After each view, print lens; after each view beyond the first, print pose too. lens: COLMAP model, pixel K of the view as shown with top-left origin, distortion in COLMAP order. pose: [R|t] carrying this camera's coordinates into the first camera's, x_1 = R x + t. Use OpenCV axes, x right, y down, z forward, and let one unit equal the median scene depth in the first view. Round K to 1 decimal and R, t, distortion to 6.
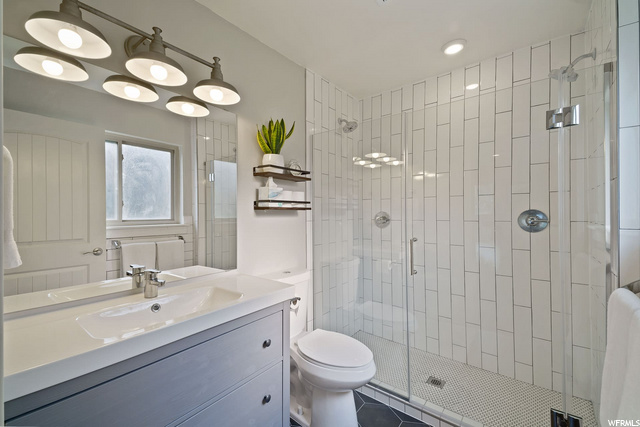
lens RADIAL K [[272.9, 0, 318.2], [0, 272.9, 214.1], [0, 0, 1]] dist [0.078230, -0.029124]
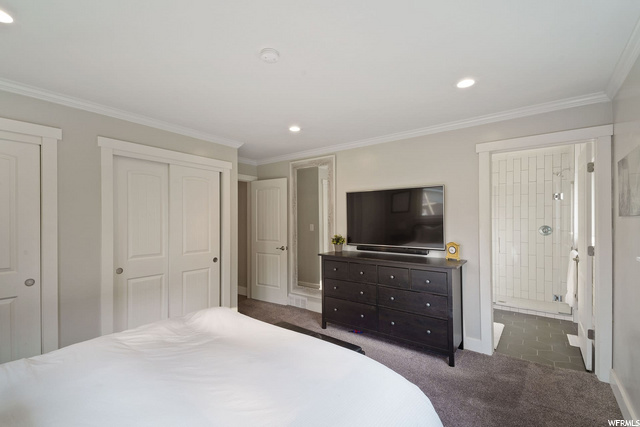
lens RADIAL K [[272.9, 0, 318.2], [0, 272.9, 214.1], [0, 0, 1]] dist [0.078230, -0.029124]
pose [[0.999964, 0.002503, 0.008115, -1.185894], [-0.002443, 0.999970, -0.007379, -0.091419], [-0.008134, 0.007359, 0.999940, -1.381645]]
